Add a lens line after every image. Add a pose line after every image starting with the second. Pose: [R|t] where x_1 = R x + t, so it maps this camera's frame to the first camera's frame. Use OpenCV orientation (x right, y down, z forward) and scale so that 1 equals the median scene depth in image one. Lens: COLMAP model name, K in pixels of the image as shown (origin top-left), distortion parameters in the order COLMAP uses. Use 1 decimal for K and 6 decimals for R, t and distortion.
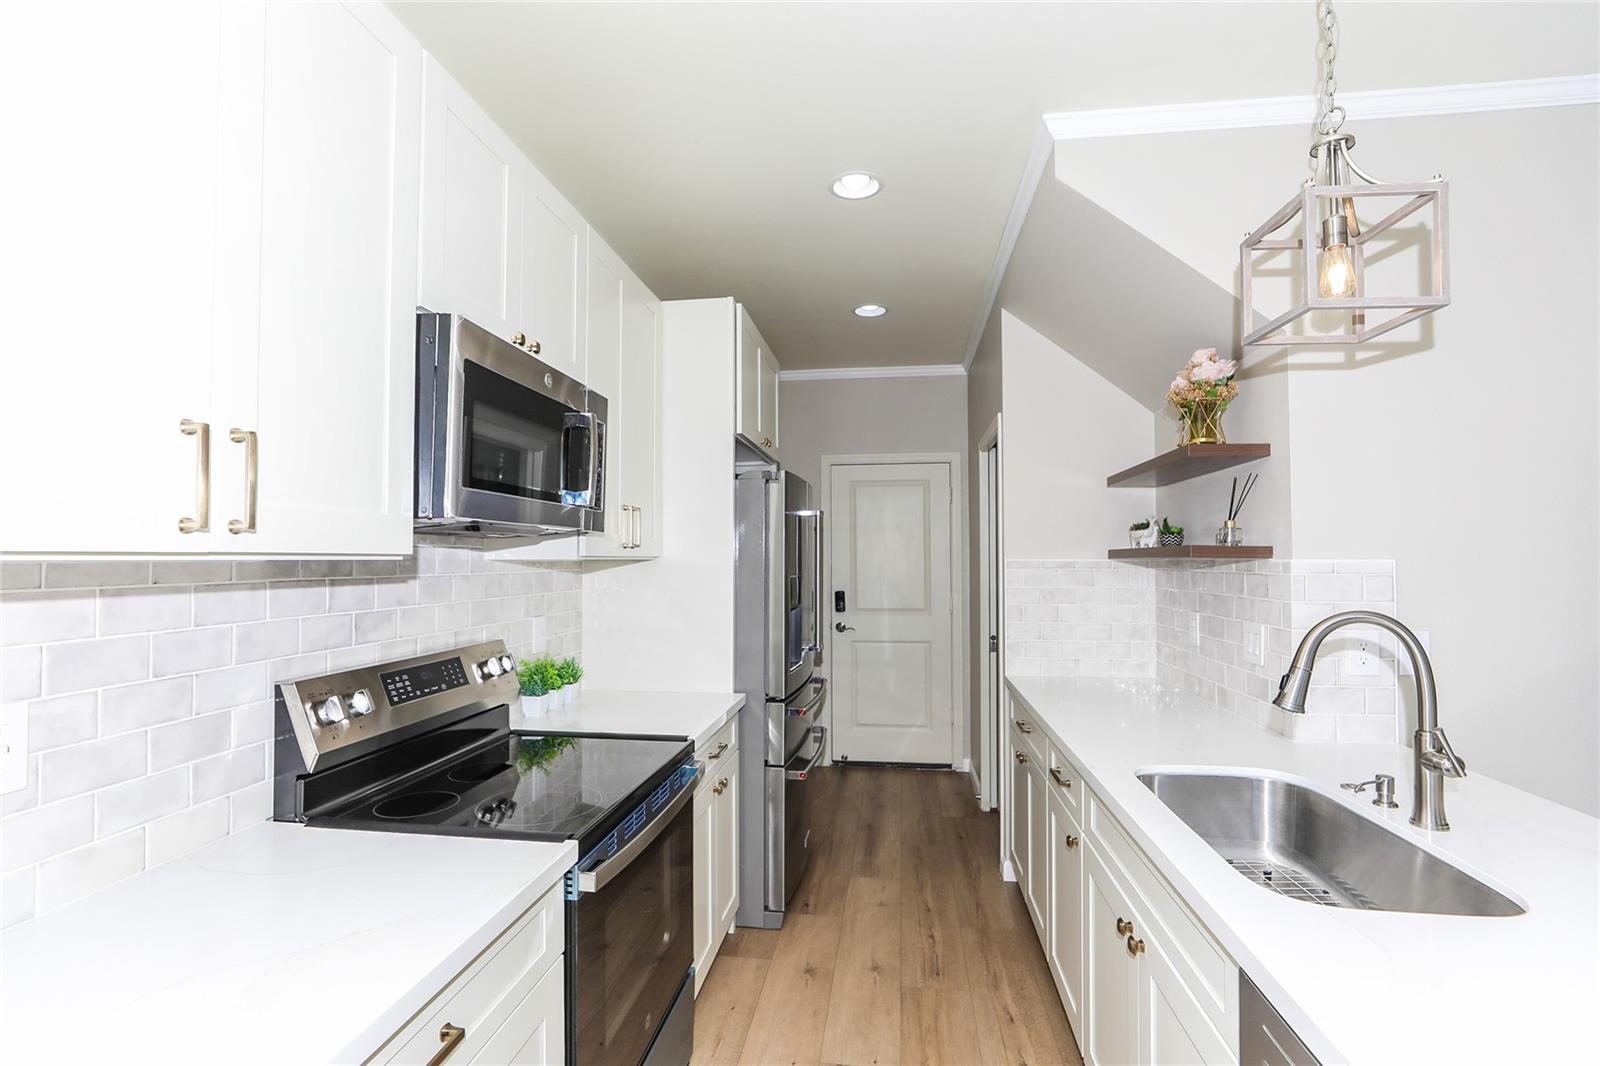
lens RADIAL K [[734.9, 0, 801.4], [0, 734.9, 548.4], [0, 0, 1]] dist [-0.021210, 0.009931]
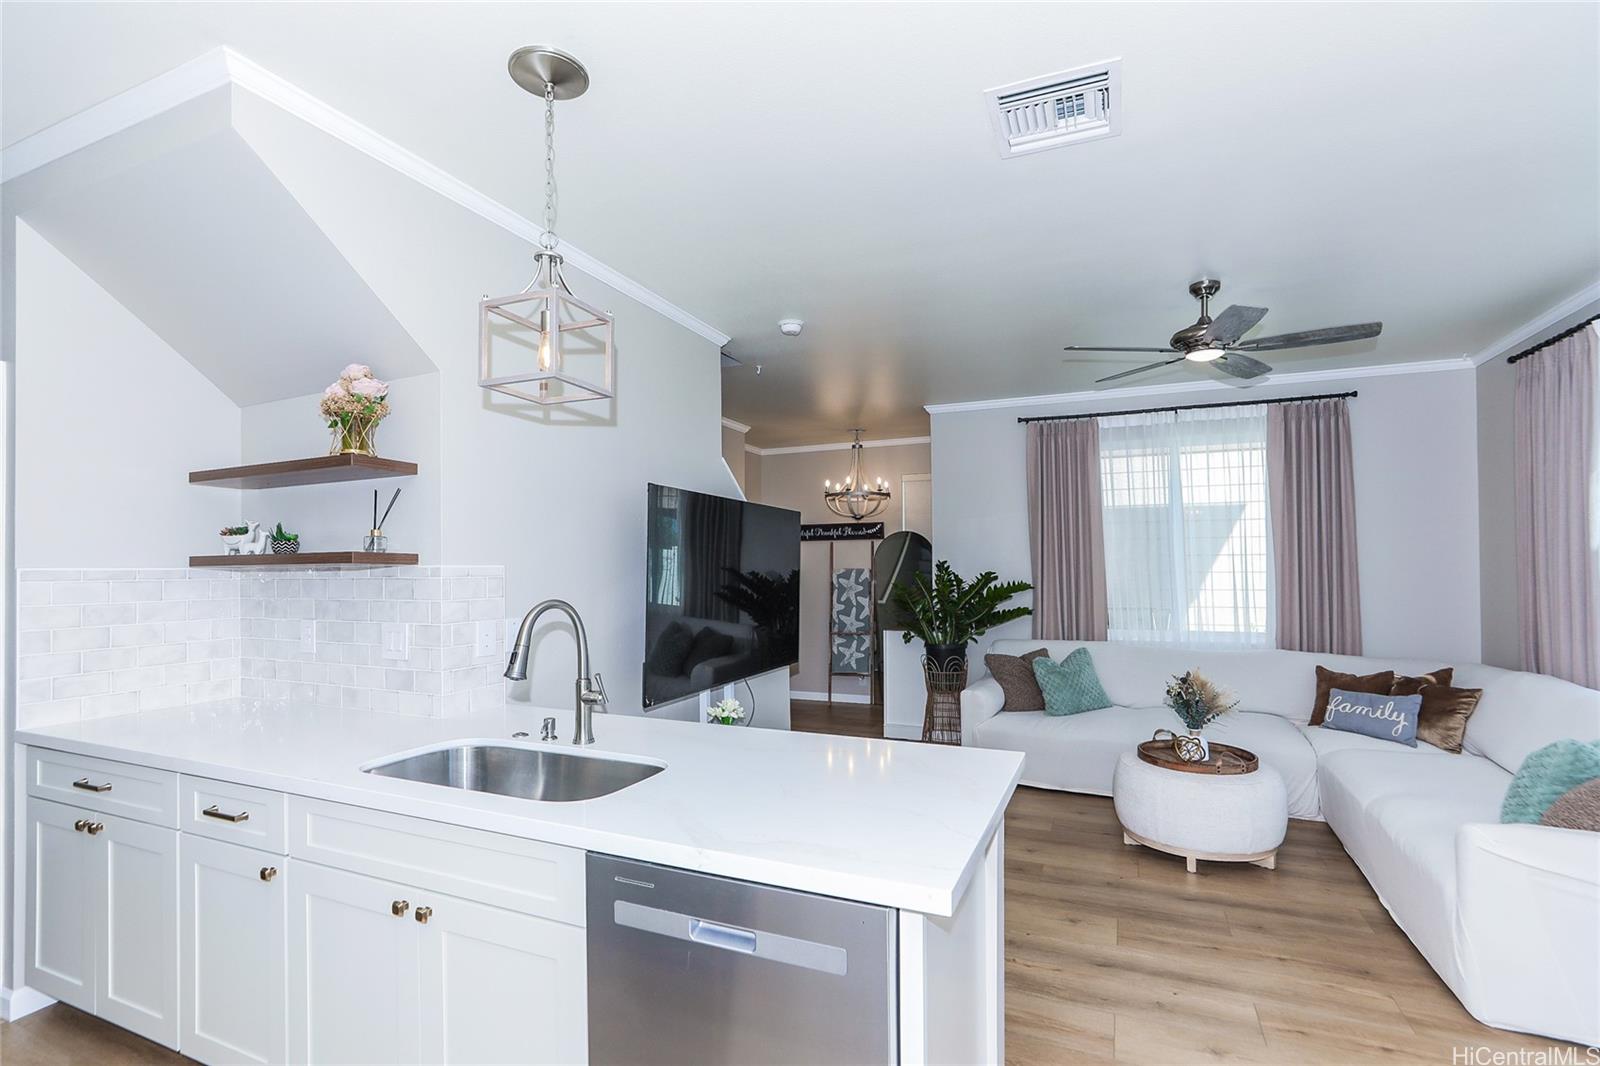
lens RADIAL K [[734.9, 0, 802.2], [0, 734.9, 559.2], [0, 0, 1]] dist [-0.021210, 0.009931]
pose [[0.249597, 0.008266, 0.968314, -0.317611], [-0.005535, 0.999959, -0.007109, 0.010355], [-0.968334, -0.003585, 0.249633, 0.130106]]
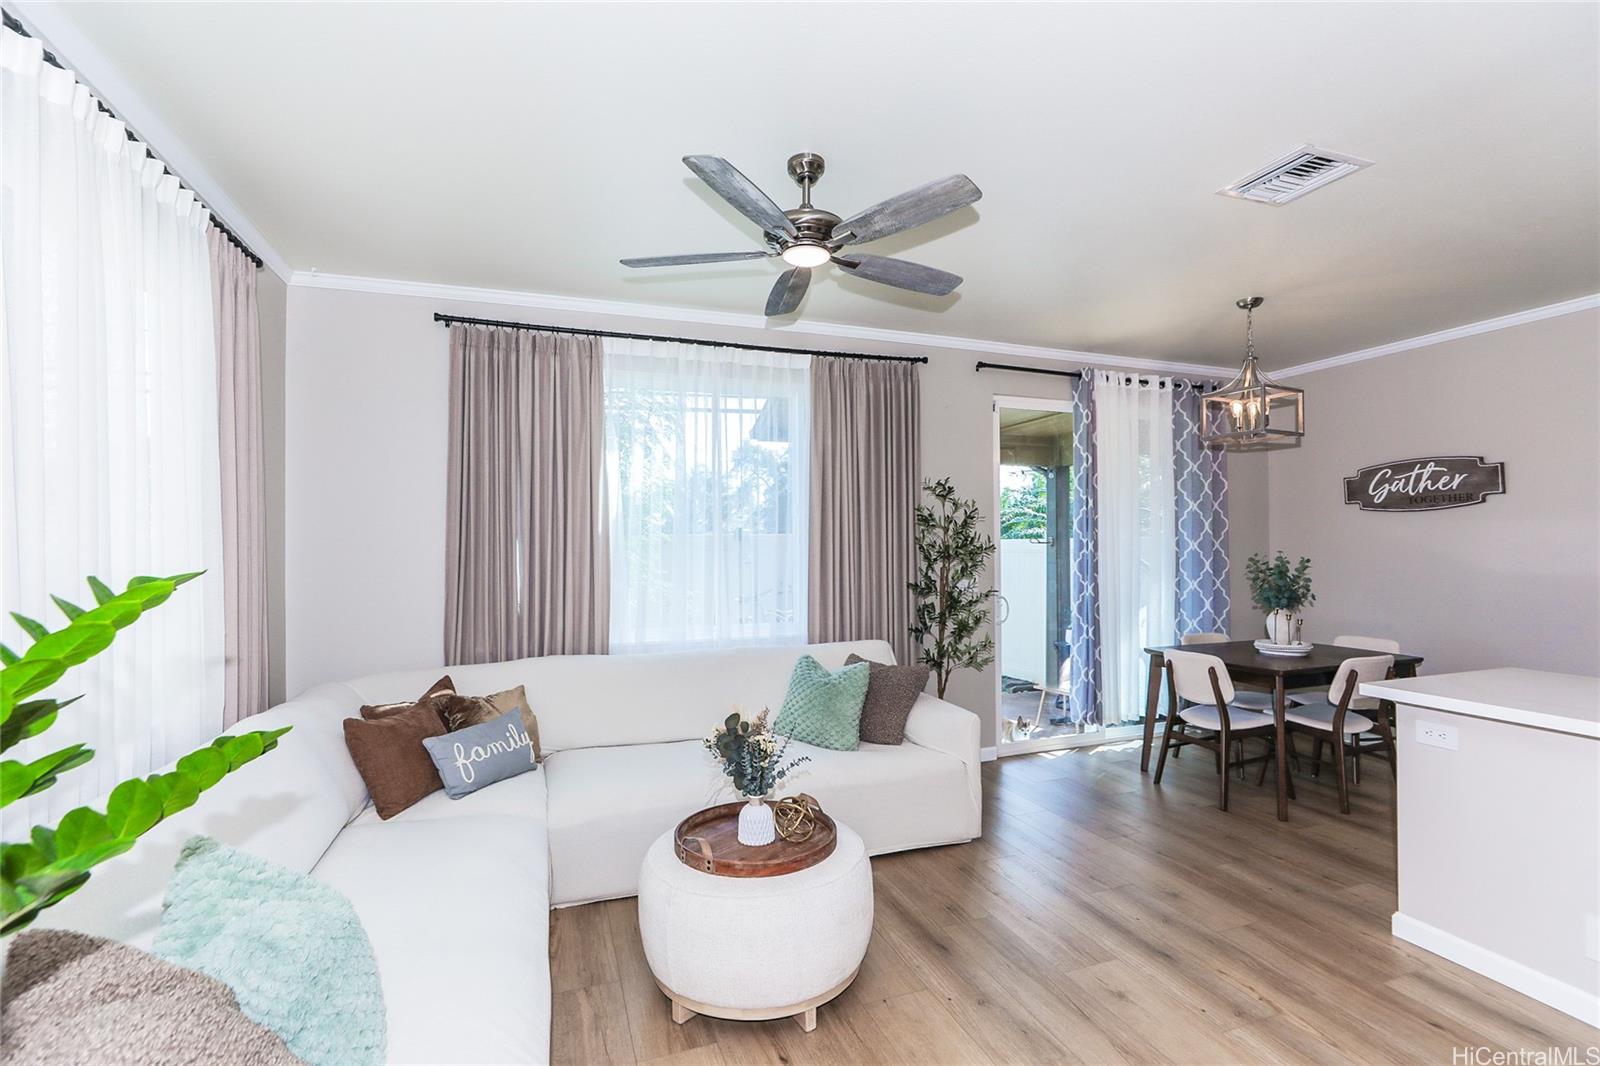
lens RADIAL K [[734.9, 0, 810.7], [0, 734.9, 533.9], [0, 0, 1]] dist [-0.021210, 0.009931]
pose [[-0.867360, -0.000857, -0.497681, 2.093605], [0.010690, 0.999736, -0.020351, 0.008125], [0.497567, -0.022971, -0.867121, 0.687145]]
